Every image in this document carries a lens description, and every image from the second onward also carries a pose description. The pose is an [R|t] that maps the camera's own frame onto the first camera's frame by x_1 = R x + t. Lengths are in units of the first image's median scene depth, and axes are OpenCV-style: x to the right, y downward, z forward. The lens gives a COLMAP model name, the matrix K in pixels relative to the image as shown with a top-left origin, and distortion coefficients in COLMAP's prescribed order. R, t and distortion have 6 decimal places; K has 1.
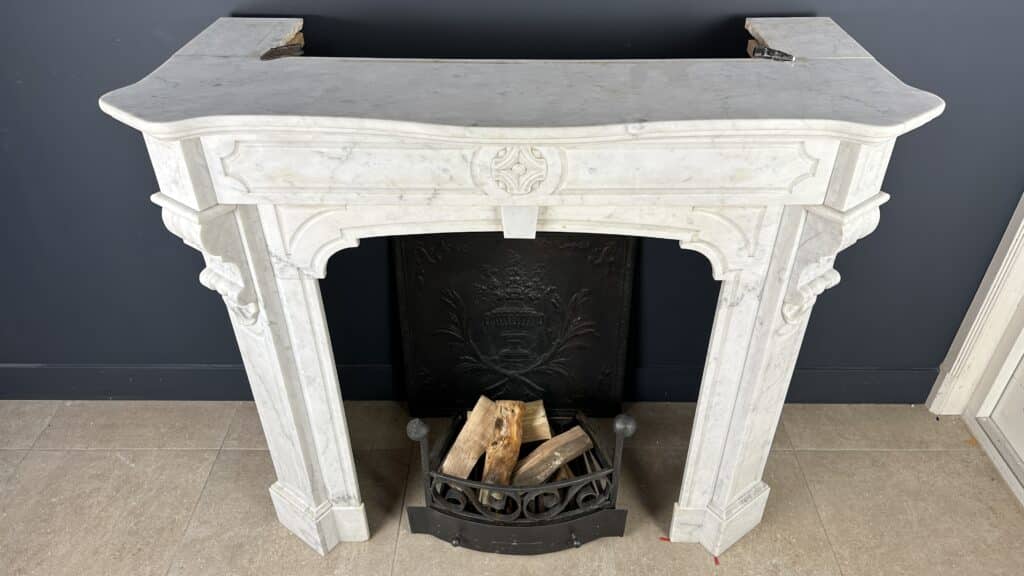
lens RADIAL K [[716.0, 0, 517.3], [0, 716.0, 281.8], [0, 0, 1]] dist [0.150220, -0.297089]
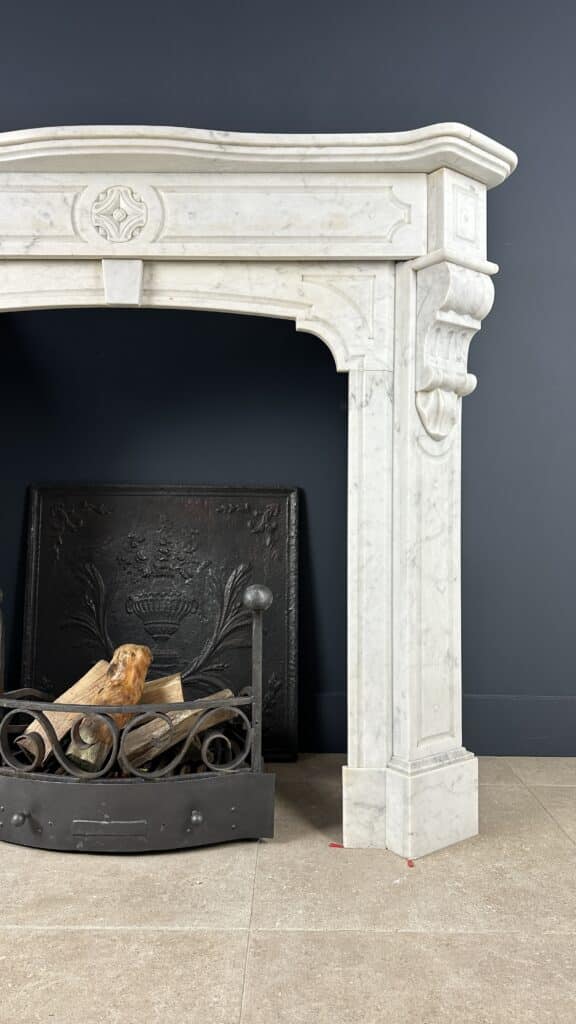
lens RADIAL K [[714.6, 0, 288.0], [0, 714.6, 512.0], [0, 0, 1]] dist [0.129372, -0.231320]
pose [[0.999962, 0.007694, -0.004061, 0.197148], [-0.008602, 0.804568, -0.593798, 0.626773], [-0.001301, 0.593810, 0.804604, 0.343865]]
